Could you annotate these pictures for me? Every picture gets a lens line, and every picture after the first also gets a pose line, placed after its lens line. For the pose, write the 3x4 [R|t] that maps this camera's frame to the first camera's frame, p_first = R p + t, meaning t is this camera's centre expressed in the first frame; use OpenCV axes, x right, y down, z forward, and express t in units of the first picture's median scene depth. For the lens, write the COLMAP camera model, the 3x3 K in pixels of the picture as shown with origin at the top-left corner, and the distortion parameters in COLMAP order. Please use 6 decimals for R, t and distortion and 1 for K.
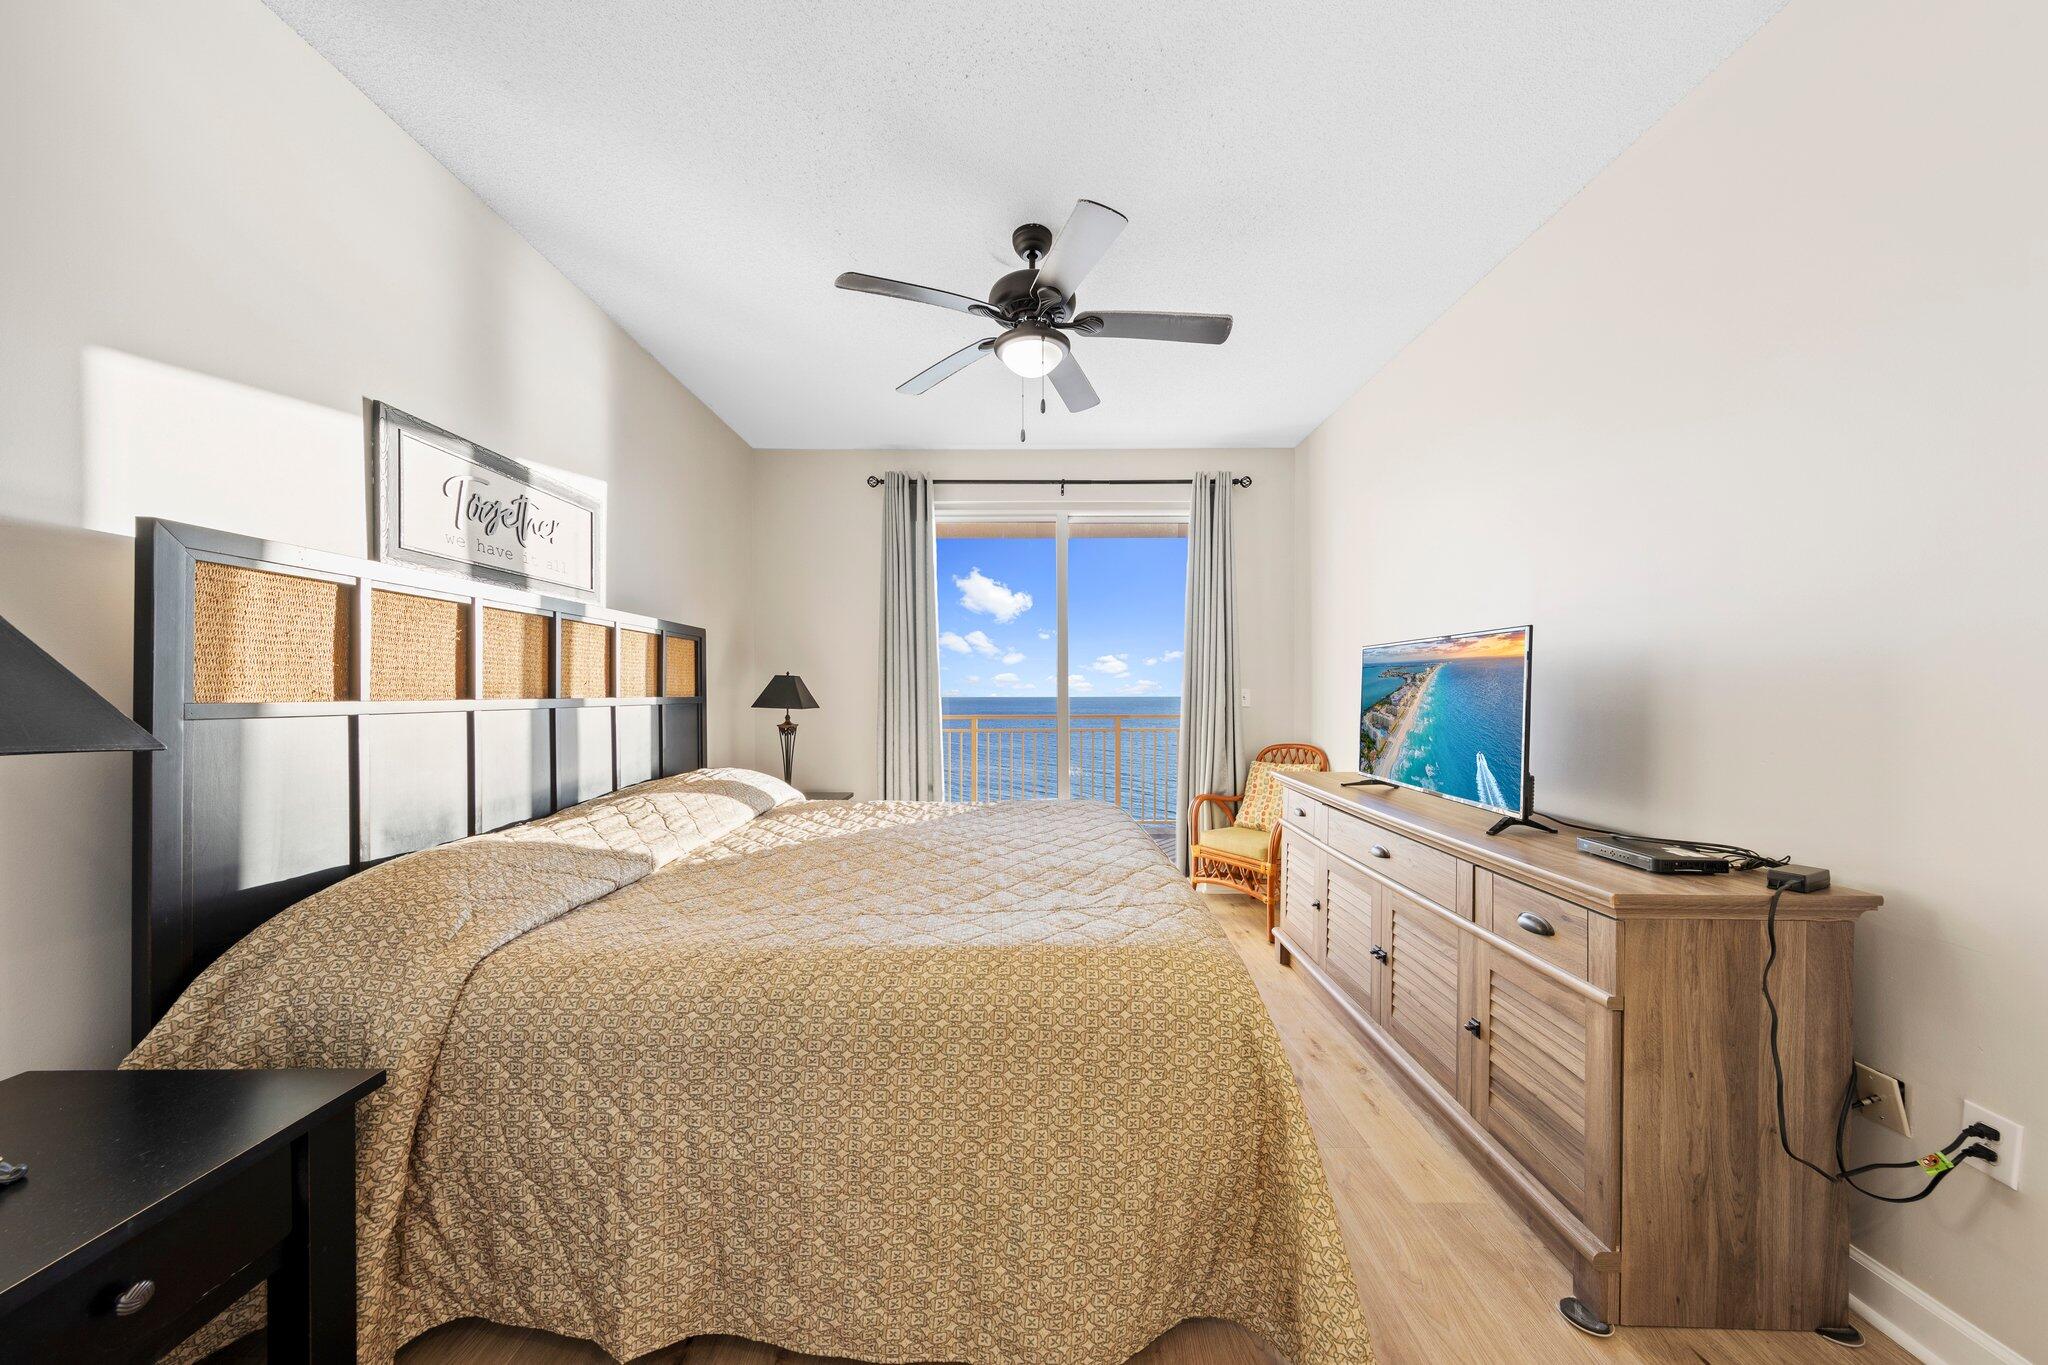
lens RADIAL K [[626.8, 0, 1019.2], [0, 626.8, 686.0], [0, 0, 1]] dist [0.003001, -0.000081]
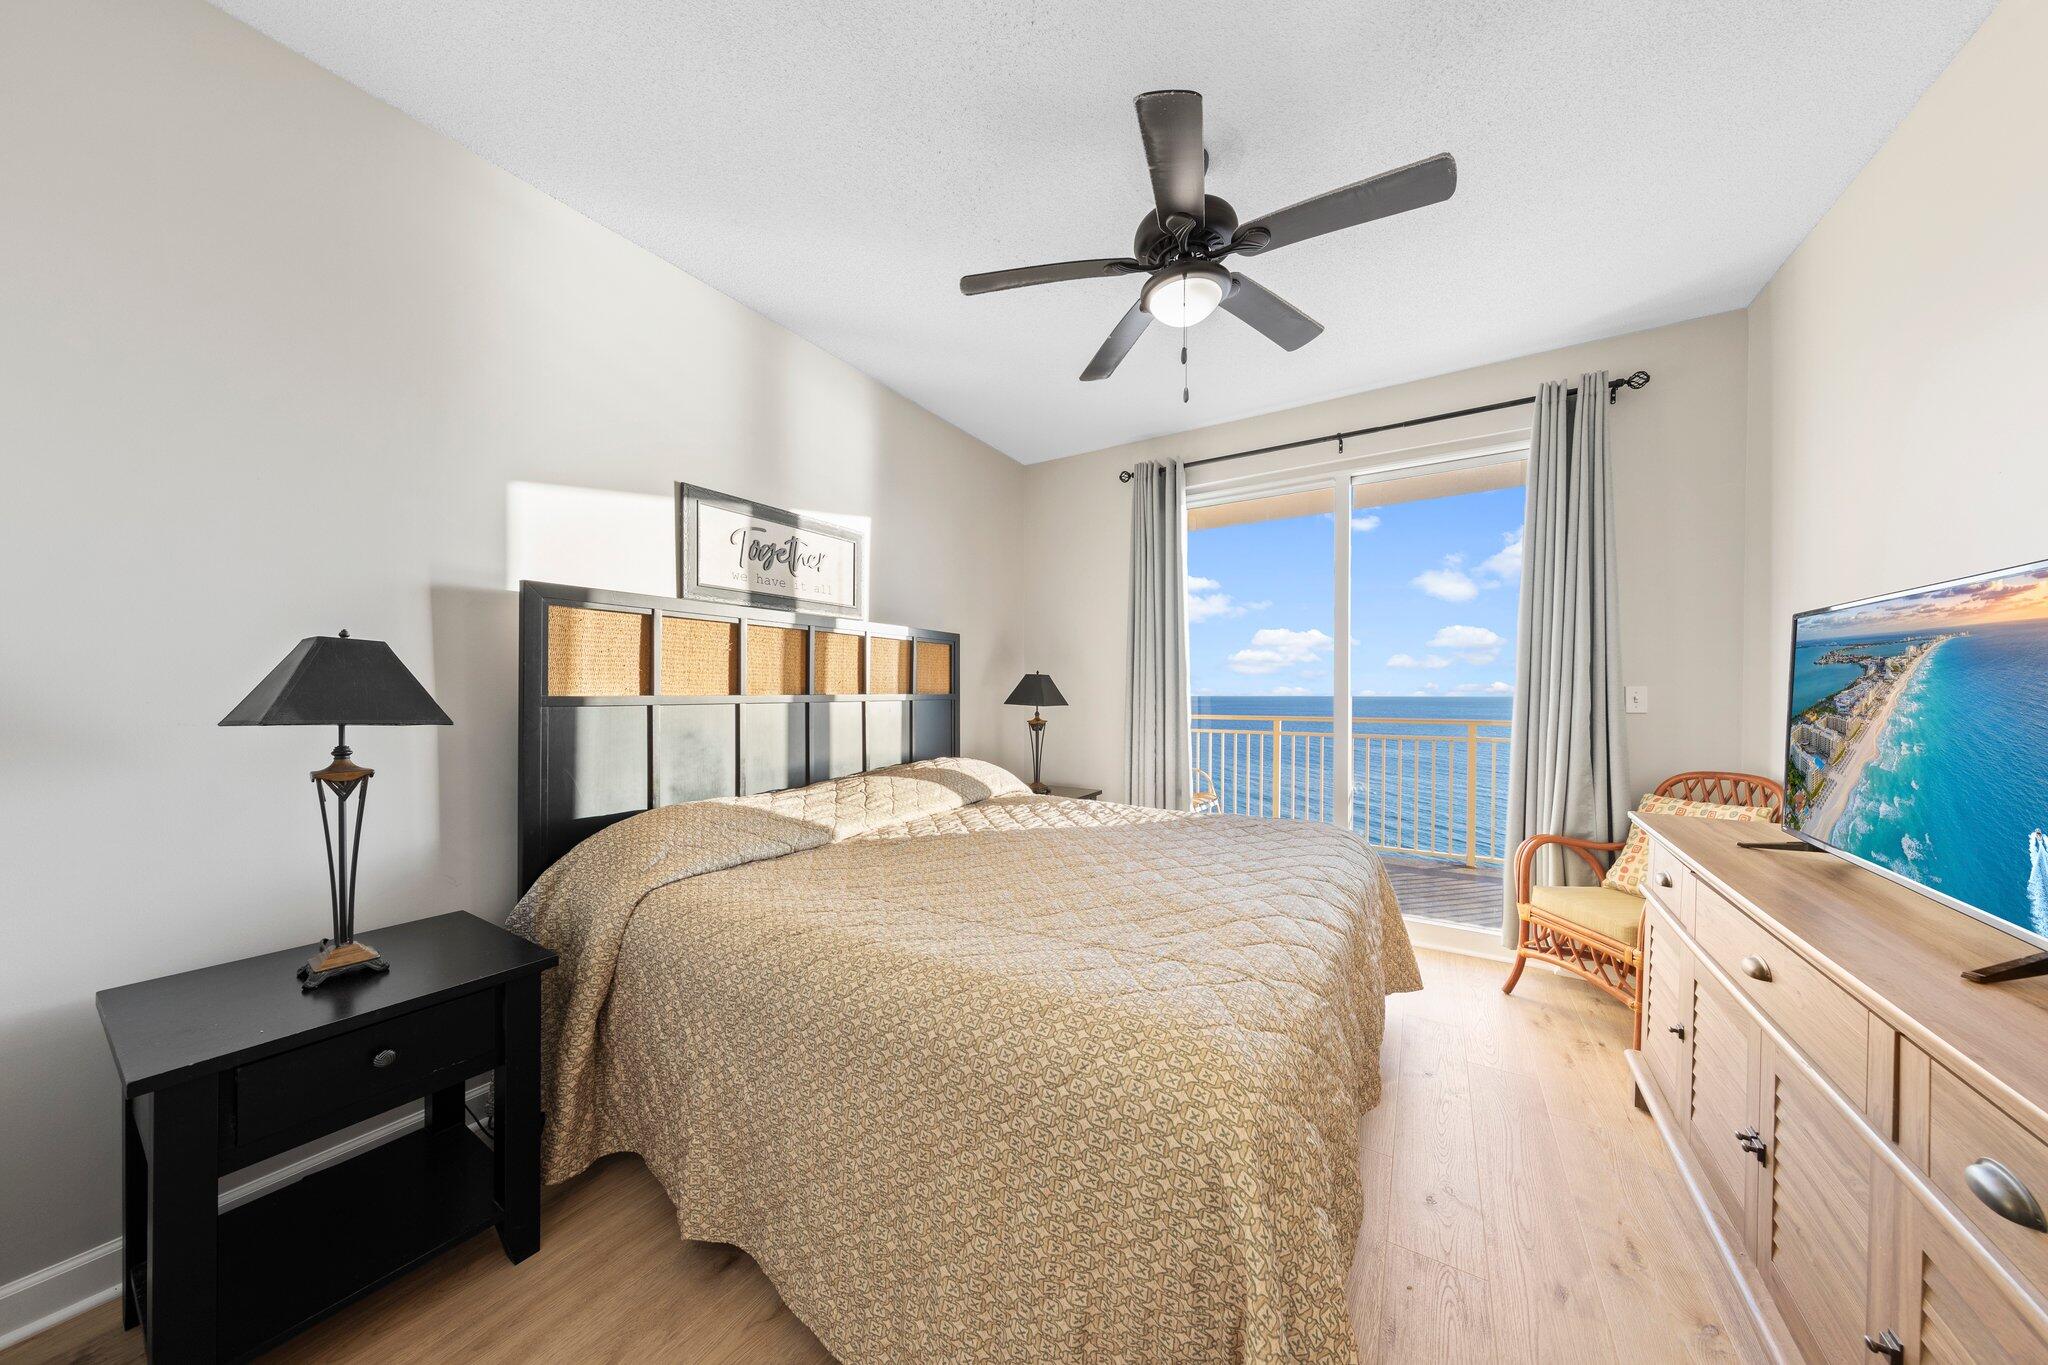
lens RADIAL K [[626.8, 0, 1019.2], [0, 626.8, 686.0], [0, 0, 1]] dist [0.003001, -0.000081]
pose [[0.856713, -0.001955, -0.515790, 0.274049], [0.003359, 0.999993, 0.001789, 0.001370], [0.515783, -0.003265, 0.856713, 0.144151]]
